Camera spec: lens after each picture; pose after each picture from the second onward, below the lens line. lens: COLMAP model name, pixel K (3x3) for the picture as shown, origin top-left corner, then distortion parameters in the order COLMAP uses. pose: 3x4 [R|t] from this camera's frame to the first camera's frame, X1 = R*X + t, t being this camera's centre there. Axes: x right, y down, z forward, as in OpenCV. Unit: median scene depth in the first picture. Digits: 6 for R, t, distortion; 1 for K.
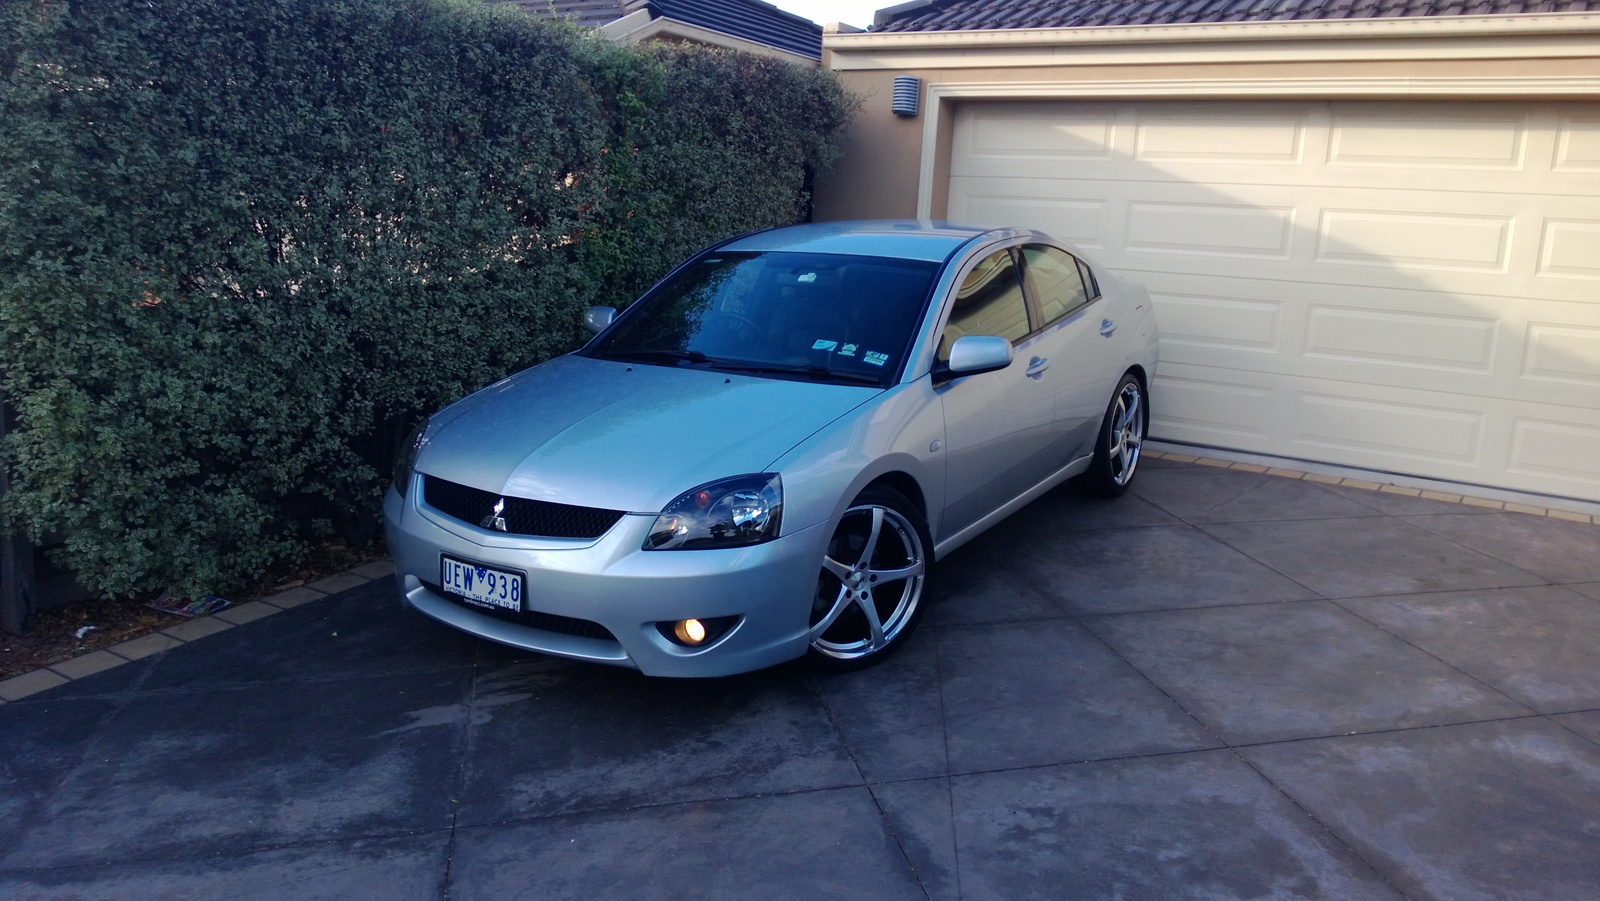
lens RADIAL K [[1196.9, 0, 795.7], [0, 1196.9, 447.1], [0, 0, 1]] dist [-0.006424, -0.044194]
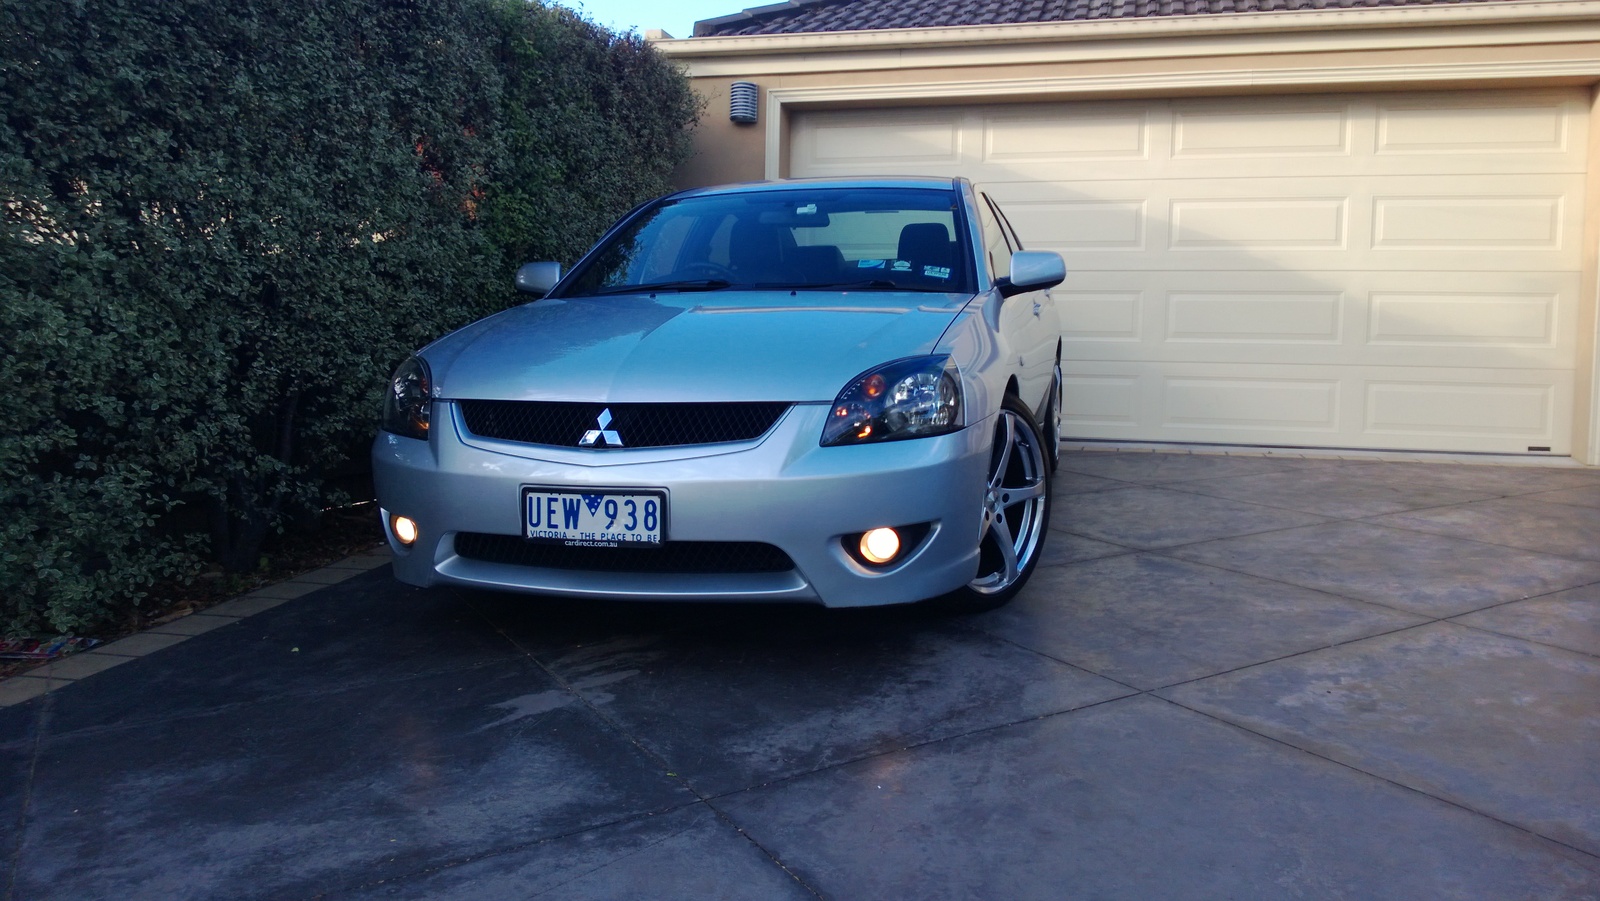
lens RADIAL K [[1196.9, 0, 810.6], [0, 1196.9, 449.0], [0, 0, 1]] dist [-0.006424, -0.044194]
pose [[0.951947, -0.057215, 0.300870, -0.302542], [0.085846, 0.992861, -0.082807, 0.123675], [-0.293984, 0.104657, 0.950063, 0.197438]]
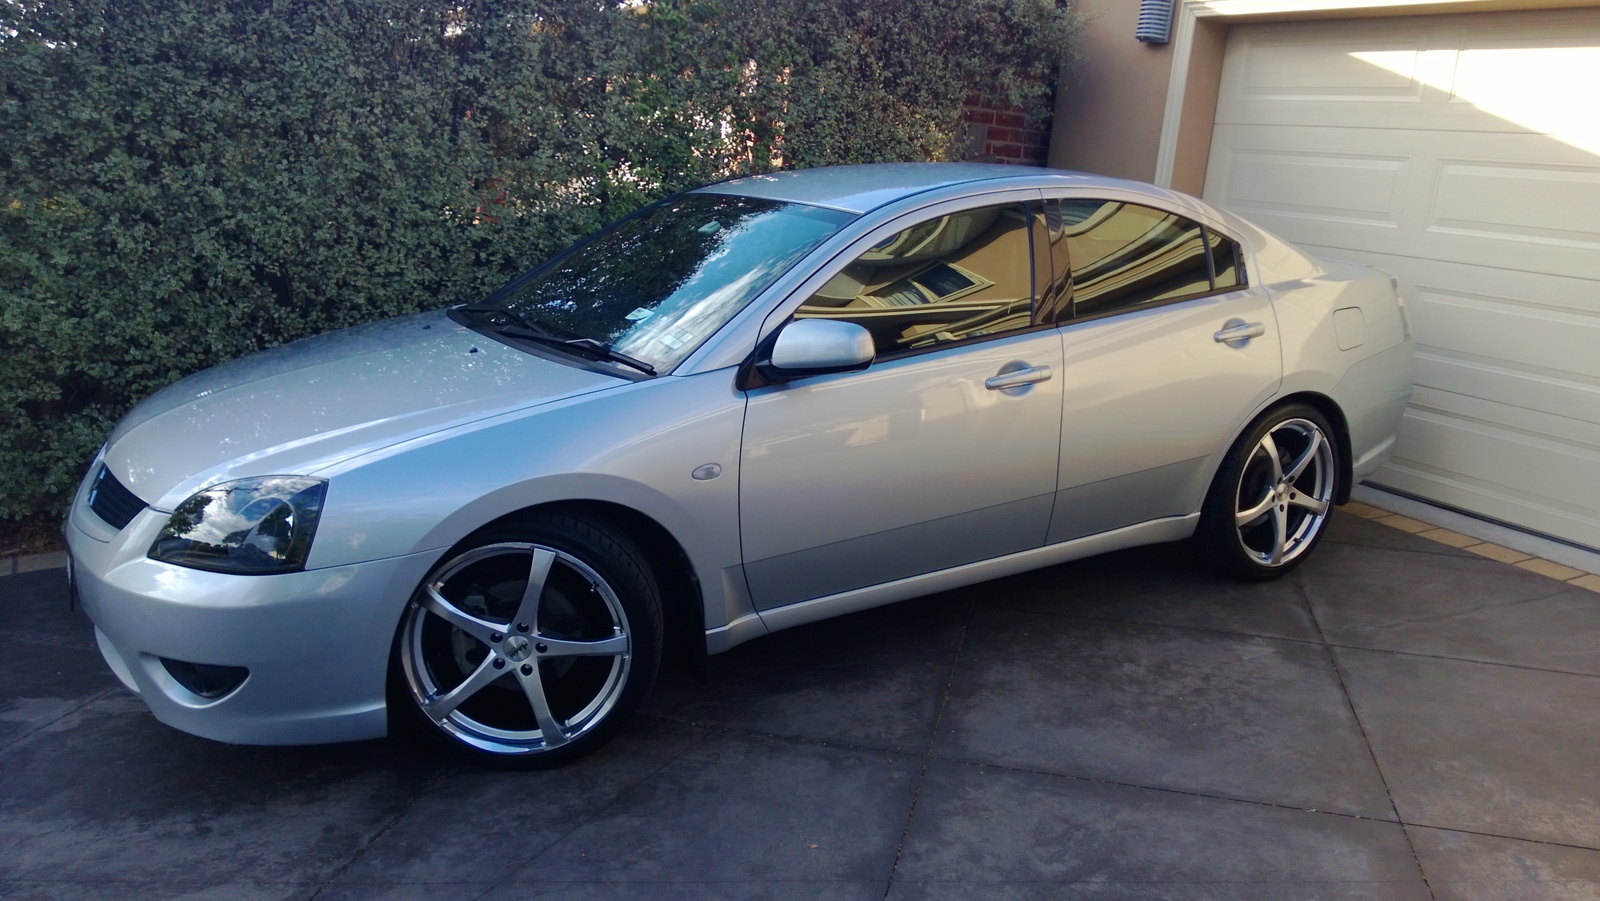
lens RADIAL K [[1196.9, 0, 785.7], [0, 1196.9, 438.4], [0, 0, 1]] dist [-0.006424, -0.044194]
pose [[0.900987, 0.117643, -0.417591, 0.433607], [-0.113114, 0.992941, 0.035677, -0.048400], [0.418841, 0.015091, 0.907934, 0.391332]]
